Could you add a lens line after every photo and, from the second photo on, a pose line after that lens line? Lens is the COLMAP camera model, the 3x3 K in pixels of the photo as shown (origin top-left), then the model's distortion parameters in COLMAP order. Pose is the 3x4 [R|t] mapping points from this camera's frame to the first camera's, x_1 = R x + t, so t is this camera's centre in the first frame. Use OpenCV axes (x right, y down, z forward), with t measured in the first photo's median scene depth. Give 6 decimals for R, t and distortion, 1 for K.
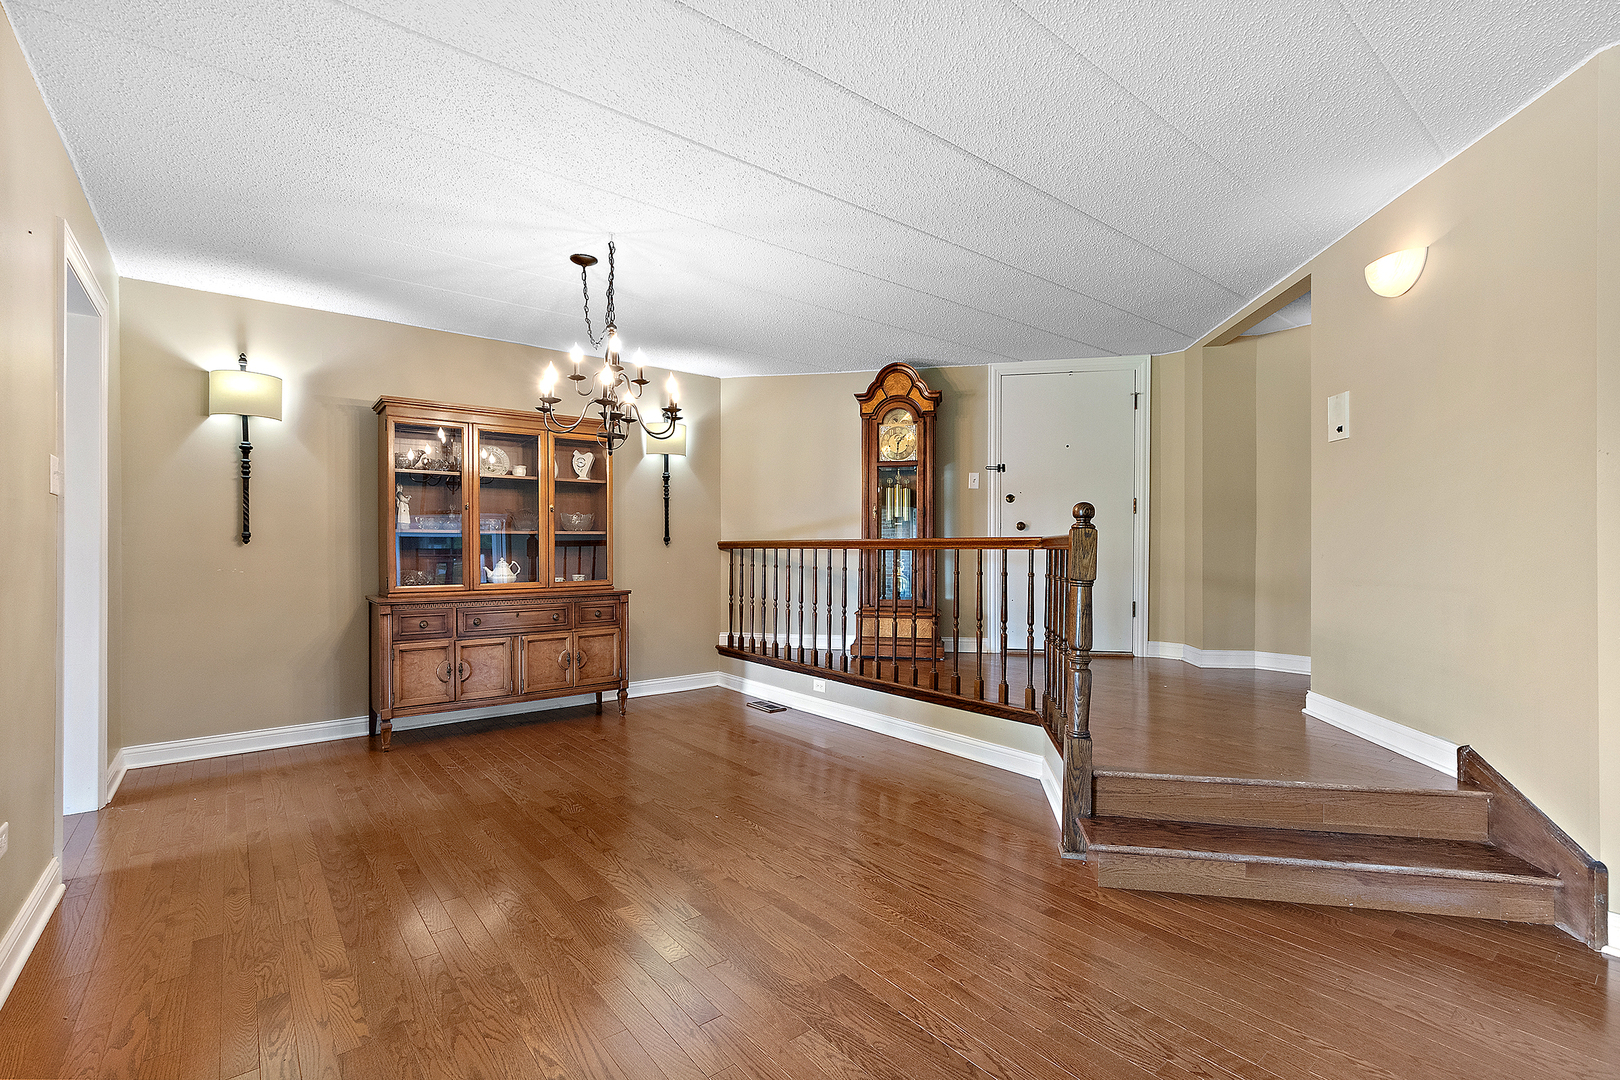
lens RADIAL K [[709.4, 0, 805.5], [0, 709.4, 548.0], [0, 0, 1]] dist [-0.000502, -0.000174]
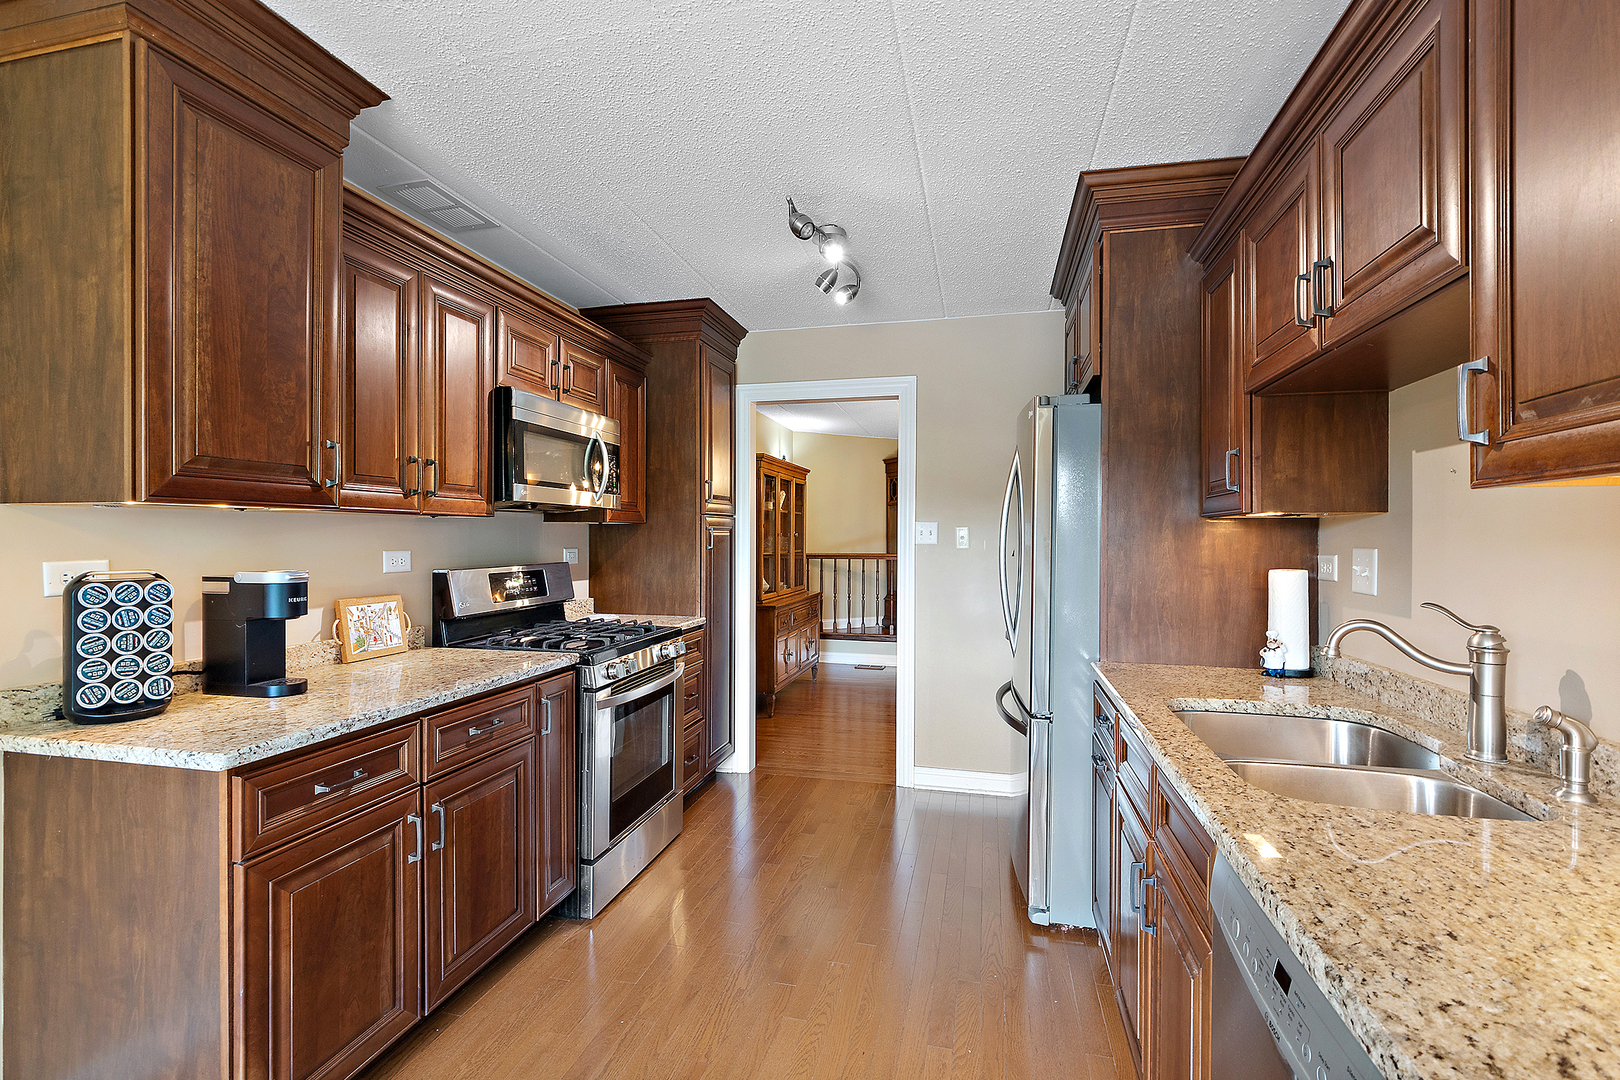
lens RADIAL K [[716.6, 0, 806.8], [0, 716.6, 534.2], [0, 0, 1]] dist [0.001382, -0.000010]
pose [[0.796843, 0.006742, 0.604148, -1.205926], [-0.002039, 0.999962, -0.008469, -0.046917], [-0.604182, 0.005517, 0.796827, -0.111612]]
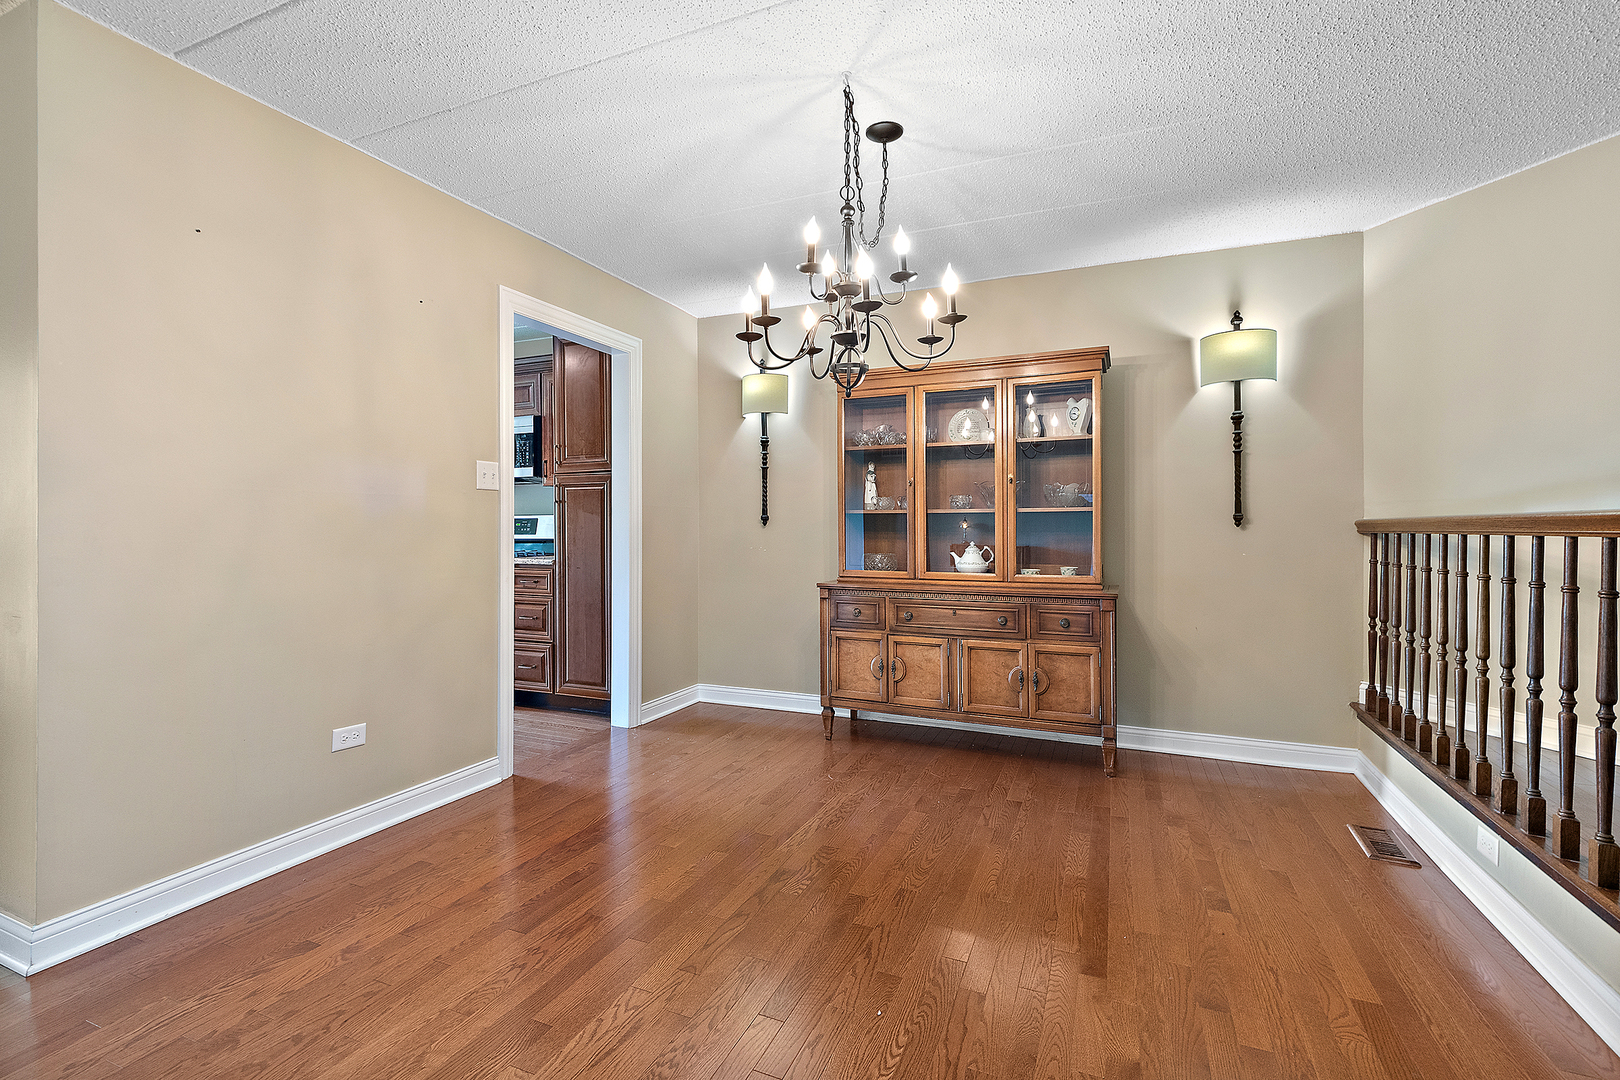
lens RADIAL K [[716.6, 0, 806.8], [0, 716.6, 534.2], [0, 0, 1]] dist [0.001382, -0.000010]
pose [[0.471268, 0.012448, -0.881902, 0.235546], [-0.000250, 0.999902, 0.013980, -0.007081], [0.881990, -0.006368, 0.471225, 0.465694]]
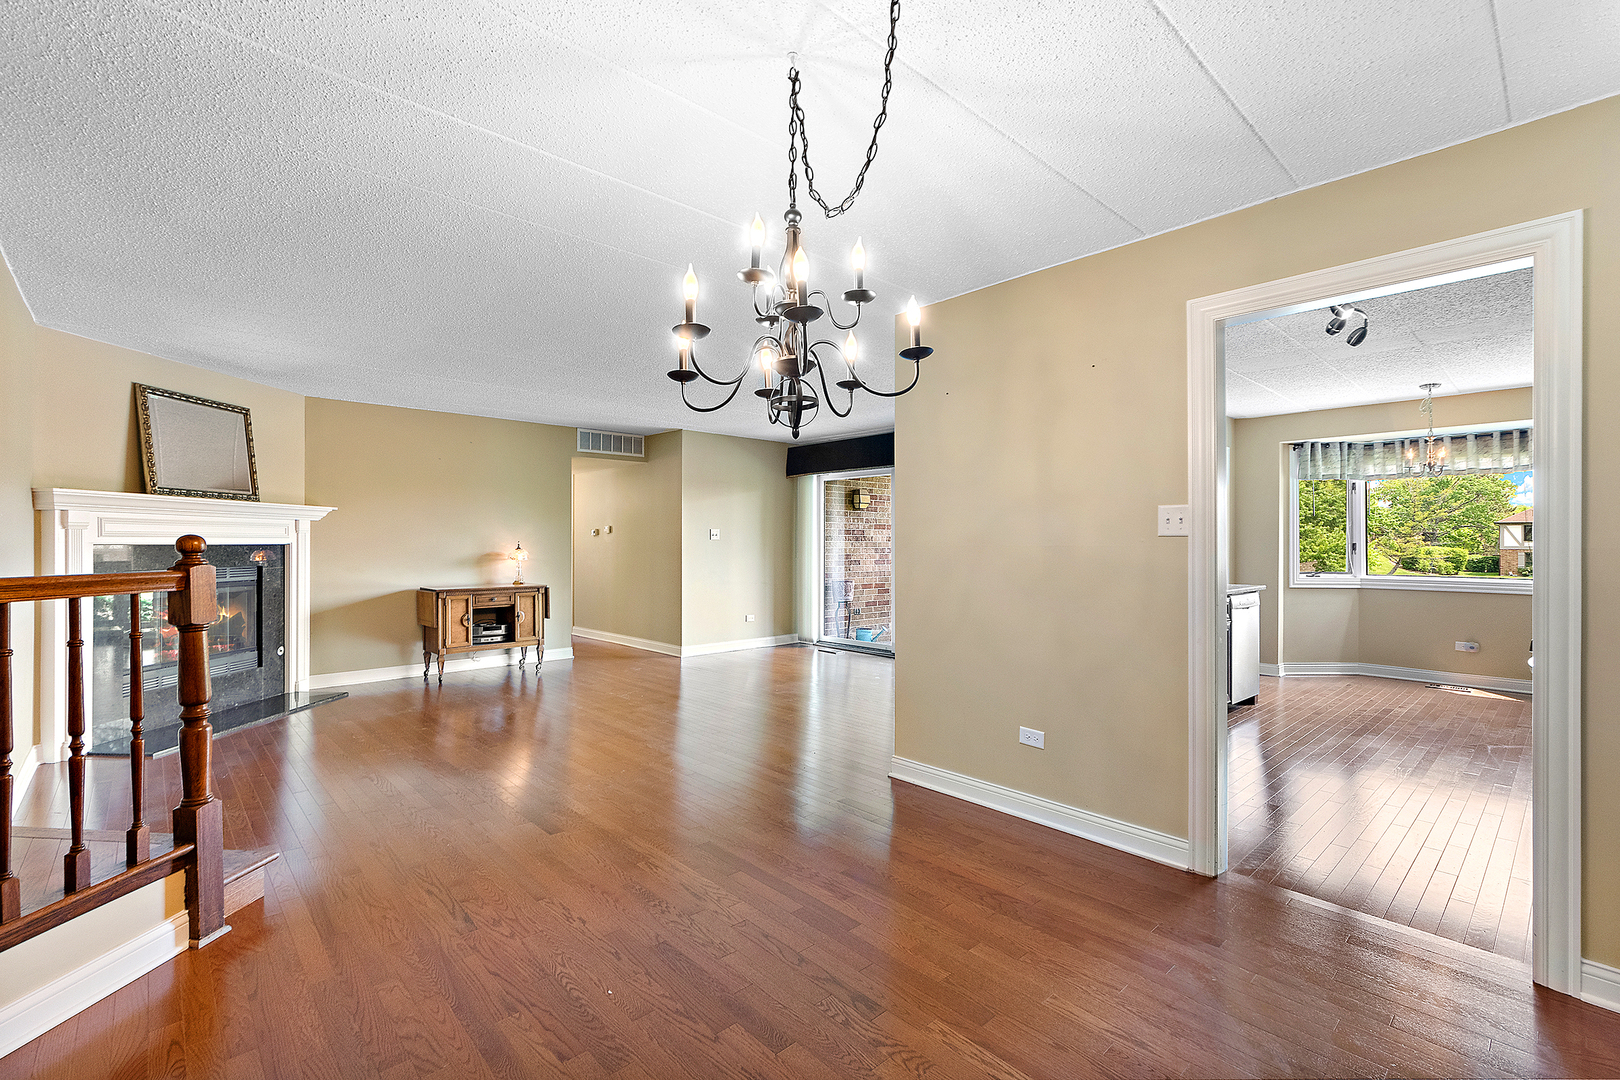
lens RADIAL K [[726.7, 0, 807.9], [0, 726.7, 544.6], [0, 0, 1]] dist [-0.001035, -0.000248]
pose [[-0.997319, 0.000211, -0.073178, -0.166971], [-0.000105, 0.999991, 0.004315, -0.036324], [0.073178, 0.004311, -0.997310, 1.142385]]
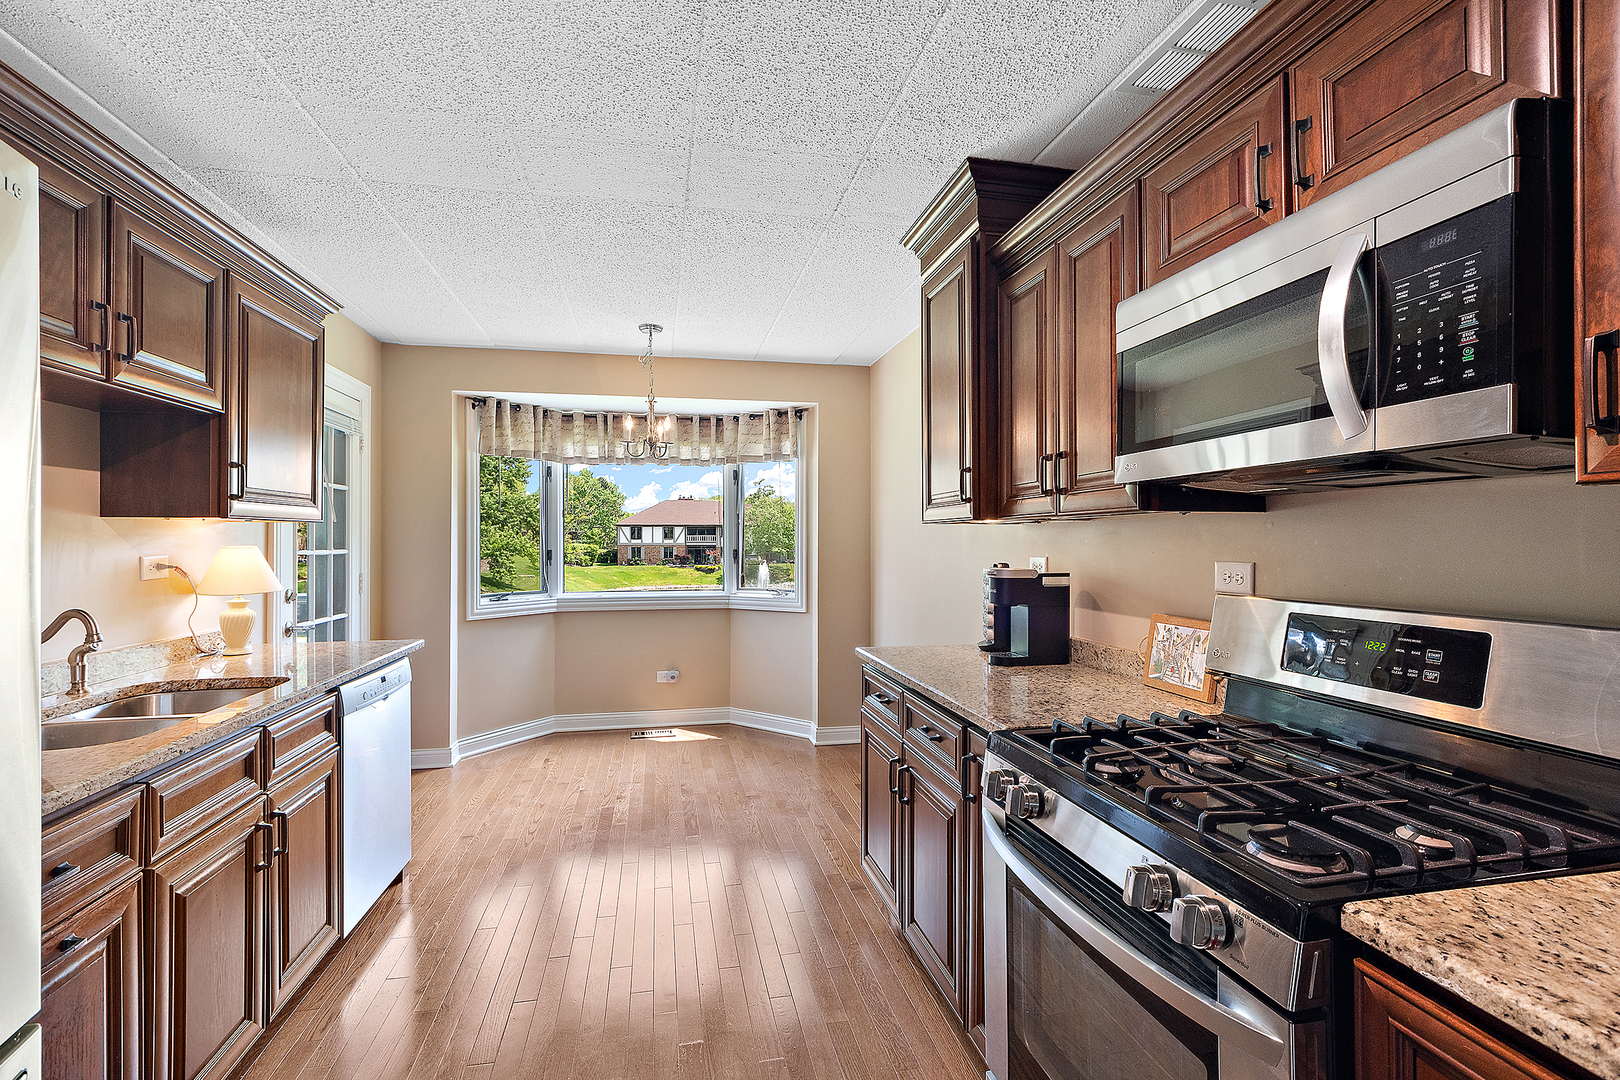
lens RADIAL K [[716.6, 0, 806.8], [0, 716.6, 534.2], [0, 0, 1]] dist [0.001382, -0.000010]
pose [[-0.452671, -0.005612, -0.891660, -0.643749], [-0.000049, 0.999980, -0.006269, -0.050608], [0.891678, -0.002794, -0.452662, 0.527487]]
